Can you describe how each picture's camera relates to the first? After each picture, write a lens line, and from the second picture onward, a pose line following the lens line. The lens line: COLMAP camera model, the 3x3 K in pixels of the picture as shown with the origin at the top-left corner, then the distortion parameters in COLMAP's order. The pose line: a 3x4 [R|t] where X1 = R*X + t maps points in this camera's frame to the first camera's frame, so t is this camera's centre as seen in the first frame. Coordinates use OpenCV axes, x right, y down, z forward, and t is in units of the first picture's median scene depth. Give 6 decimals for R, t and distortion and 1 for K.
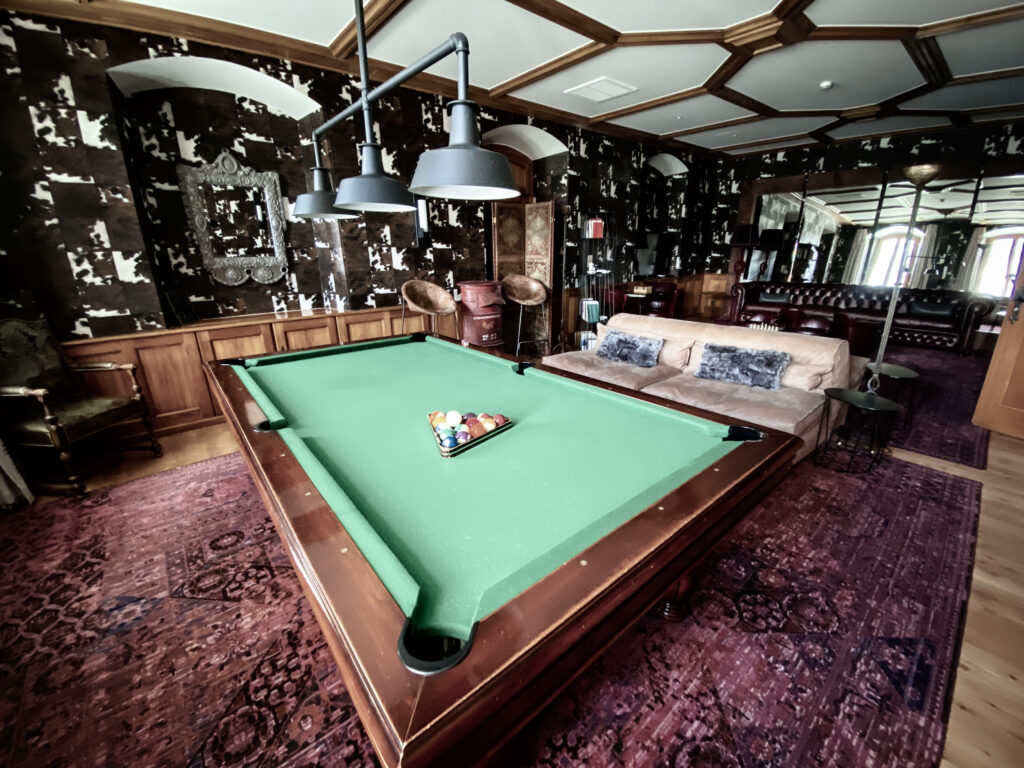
lens RADIAL K [[417.9, 0, 514.2], [0, 417.9, 389.1], [0, 0, 1]] dist [-0.028106, -0.001390]
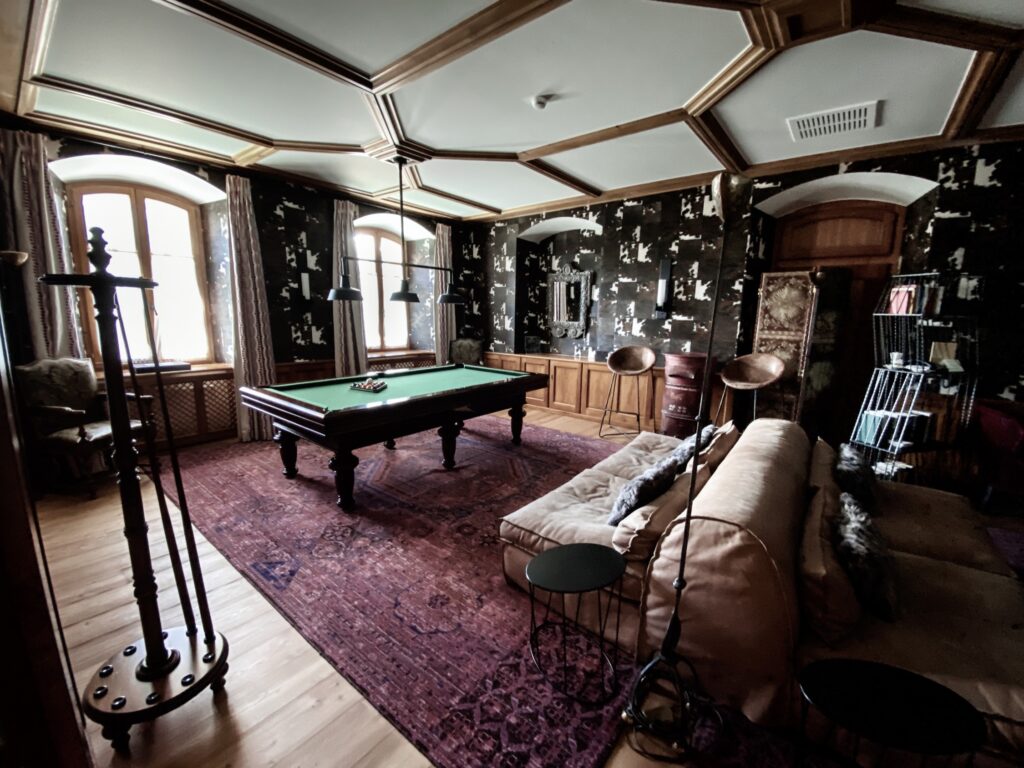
lens RADIAL K [[417.9, 0, 513.2], [0, 417.9, 384.8], [0, 0, 1]] dist [-0.028106, -0.001390]
pose [[0.192992, 0.173603, -0.965720, 0.918151], [-0.323987, 0.940296, 0.104286, -0.172800], [0.926168, 0.292755, 0.237715, 0.442850]]
